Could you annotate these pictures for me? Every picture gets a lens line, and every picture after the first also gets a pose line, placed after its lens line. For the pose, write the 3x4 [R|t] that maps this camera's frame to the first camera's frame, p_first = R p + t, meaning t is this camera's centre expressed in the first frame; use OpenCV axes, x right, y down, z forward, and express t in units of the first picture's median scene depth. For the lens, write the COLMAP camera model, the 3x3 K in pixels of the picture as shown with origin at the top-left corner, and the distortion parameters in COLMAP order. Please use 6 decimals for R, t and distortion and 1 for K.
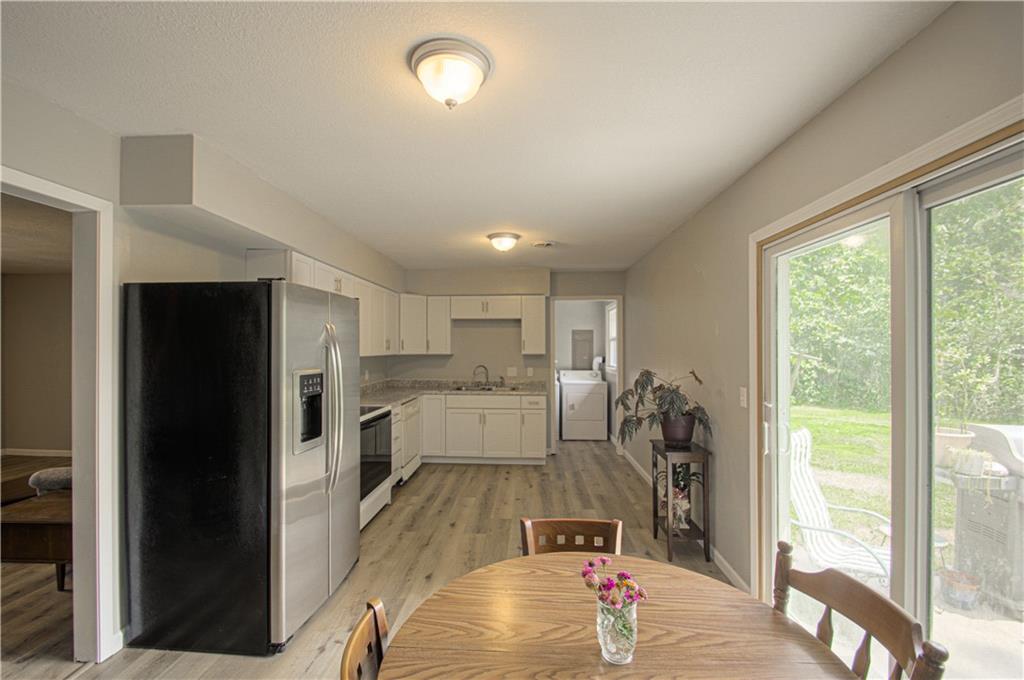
lens RADIAL K [[444.1, 0, 507.7], [0, 444.1, 343.9], [0, 0, 1]] dist [0.009079, -0.014044]
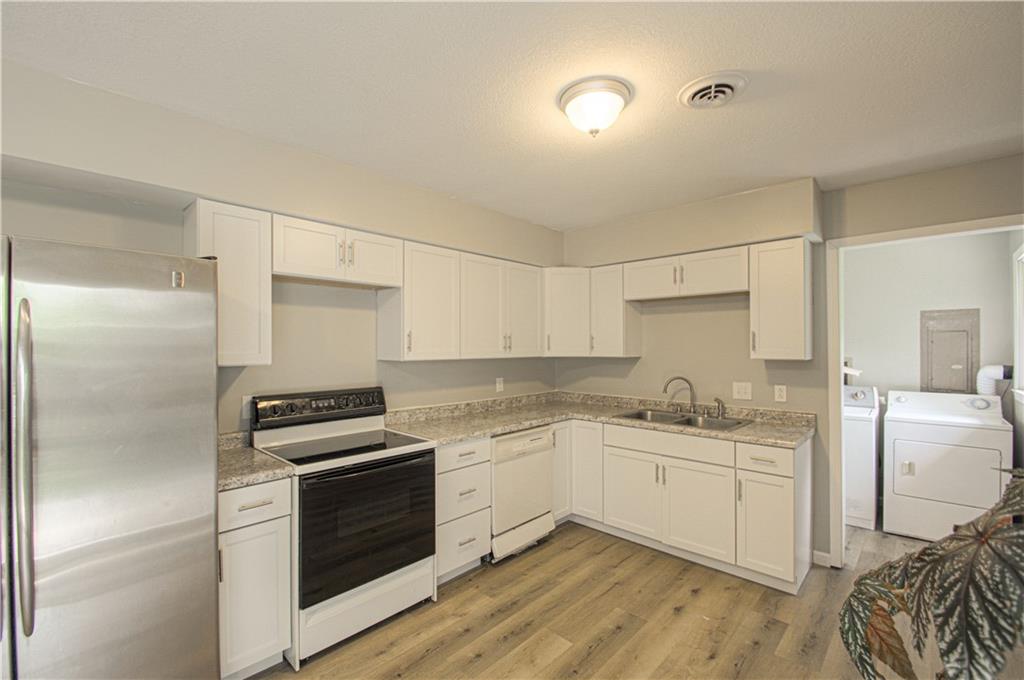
lens RADIAL K [[444.1, 0, 507.7], [0, 444.1, 343.9], [0, 0, 1]] dist [0.009079, -0.014044]
pose [[0.763681, -0.004370, -0.645579, 0.149229], [0.006883, 0.999975, 0.001373, 0.002474], [0.645557, -0.005492, 0.763692, 0.422450]]
